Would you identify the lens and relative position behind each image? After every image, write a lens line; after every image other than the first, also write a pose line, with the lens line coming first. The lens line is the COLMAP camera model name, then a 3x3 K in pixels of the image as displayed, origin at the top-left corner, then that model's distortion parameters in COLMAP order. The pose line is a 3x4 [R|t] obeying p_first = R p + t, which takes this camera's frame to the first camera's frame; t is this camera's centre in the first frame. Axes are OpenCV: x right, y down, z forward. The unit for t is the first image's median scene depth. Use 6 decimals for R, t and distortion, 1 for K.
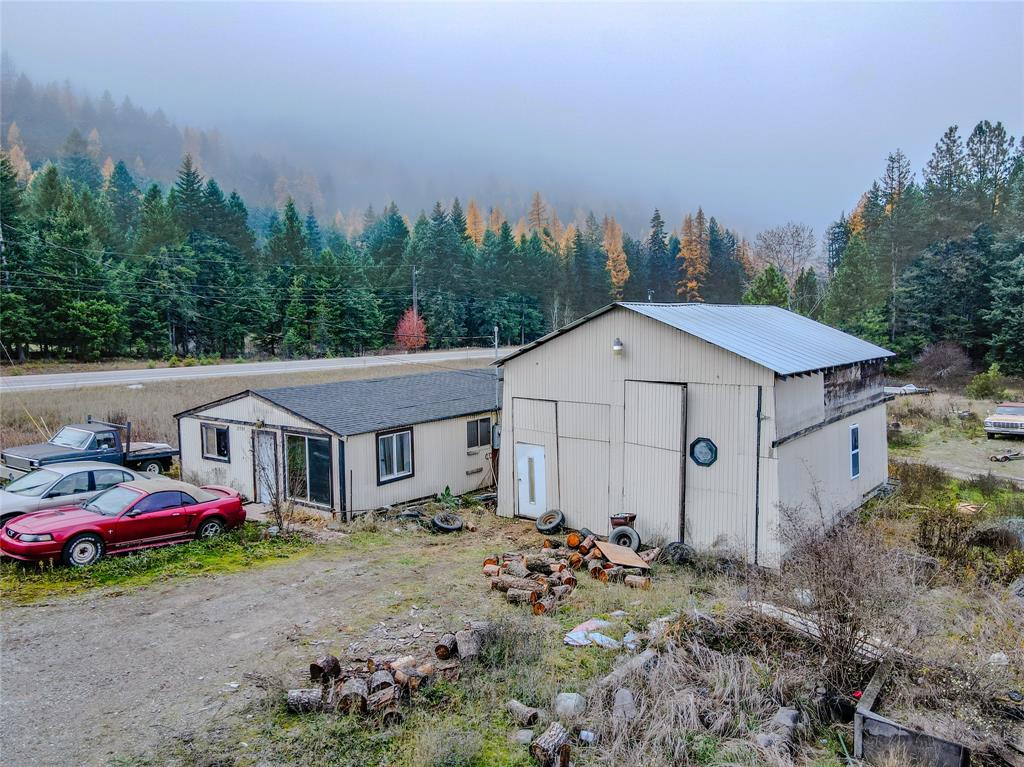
lens RADIAL K [[742.8, 0, 512.0], [0, 742.8, 383.5], [0, 0, 1]] dist [0.005789, 0.003917]
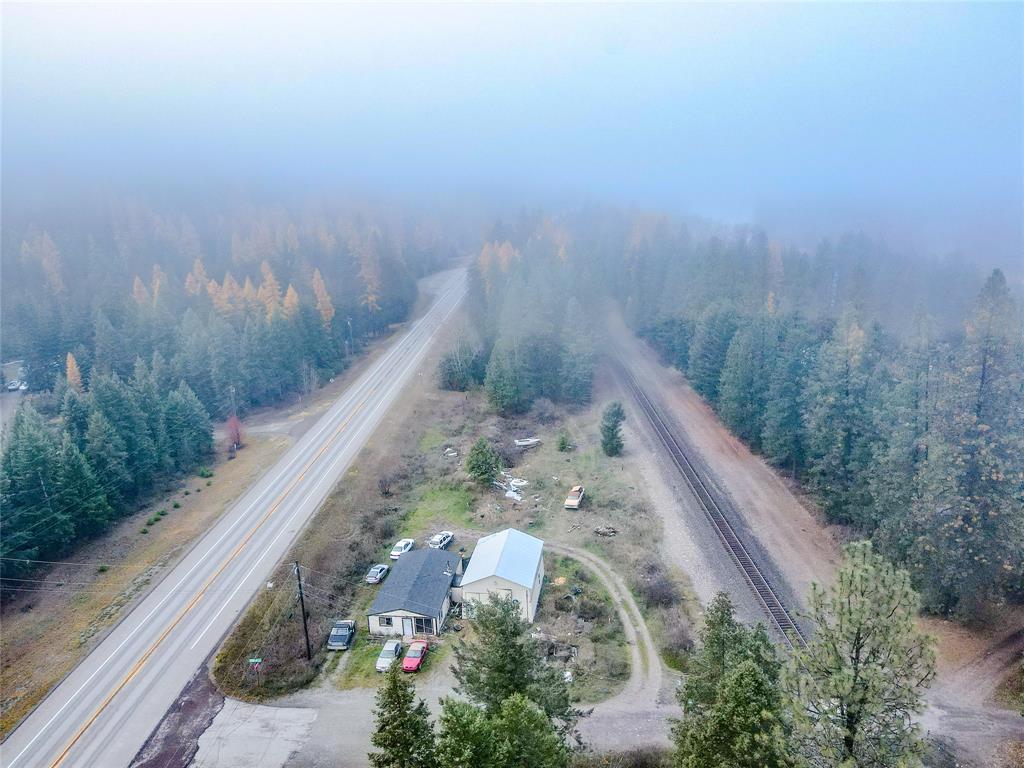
lens RADIAL K [[742.8, 0, 512.0], [0, 742.8, 384.0], [0, 0, 1]] dist [0.005789, 0.003917]
pose [[0.874776, -0.151308, 0.460296, -1.240422], [0.070874, 0.979731, 0.187363, -1.545864], [-0.479316, -0.131278, 0.867769, -2.084747]]
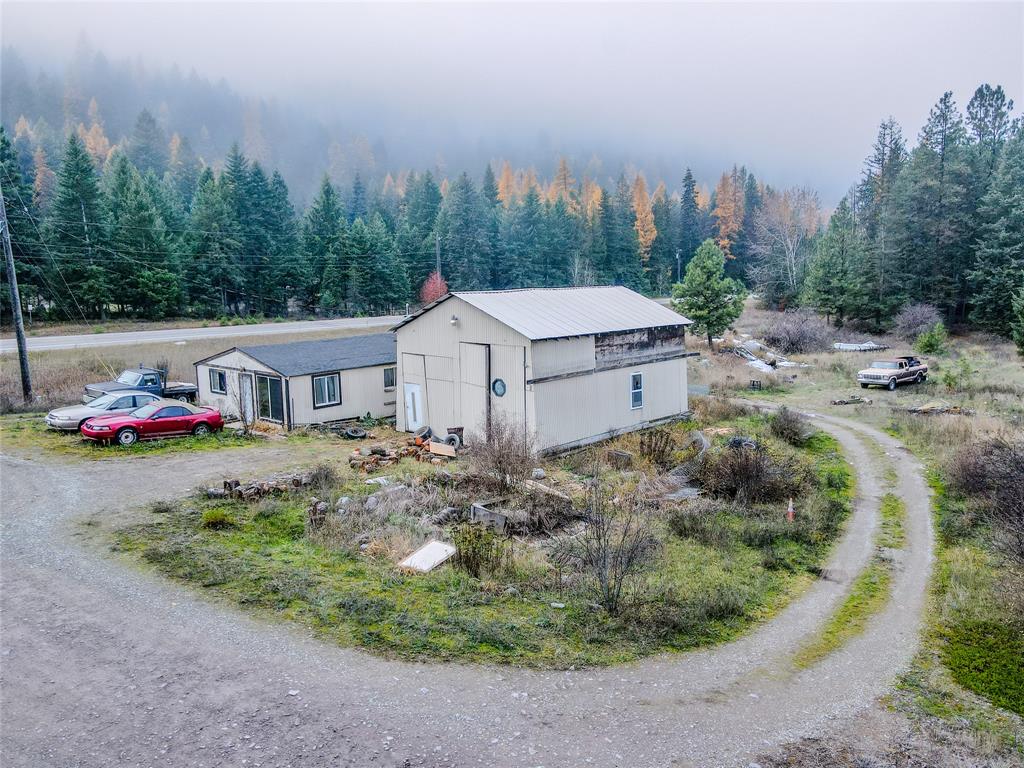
lens RADIAL K [[742.8, 0, 512.0], [0, 742.8, 384.0], [0, 0, 1]] dist [0.005789, 0.003917]
pose [[0.996126, 0.007808, -0.087595, 0.305572], [-0.002310, 0.998030, 0.062698, -0.011389], [0.087912, -0.062253, 0.994181, -0.420204]]
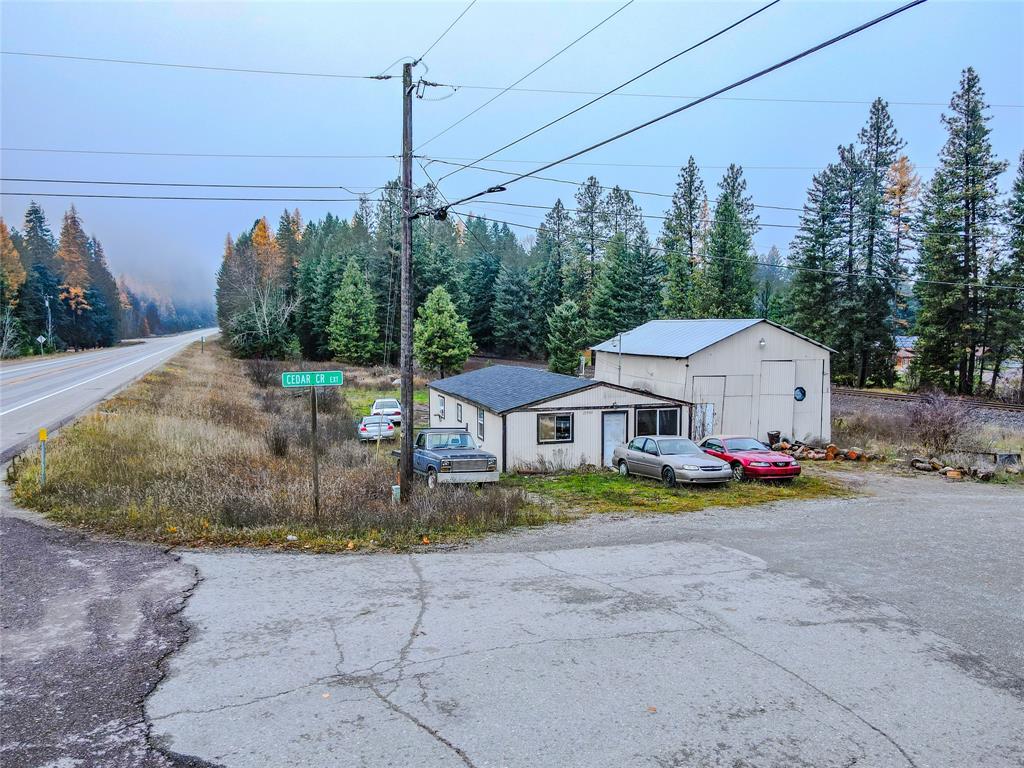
lens RADIAL K [[742.8, 0, 512.0], [0, 742.8, 384.0], [0, 0, 1]] dist [0.005789, 0.003917]
pose [[0.591241, -0.056874, 0.804487, -1.296375], [0.067490, 0.997501, 0.020919, -0.020856], [-0.803666, 0.041926, 0.593602, 0.311675]]
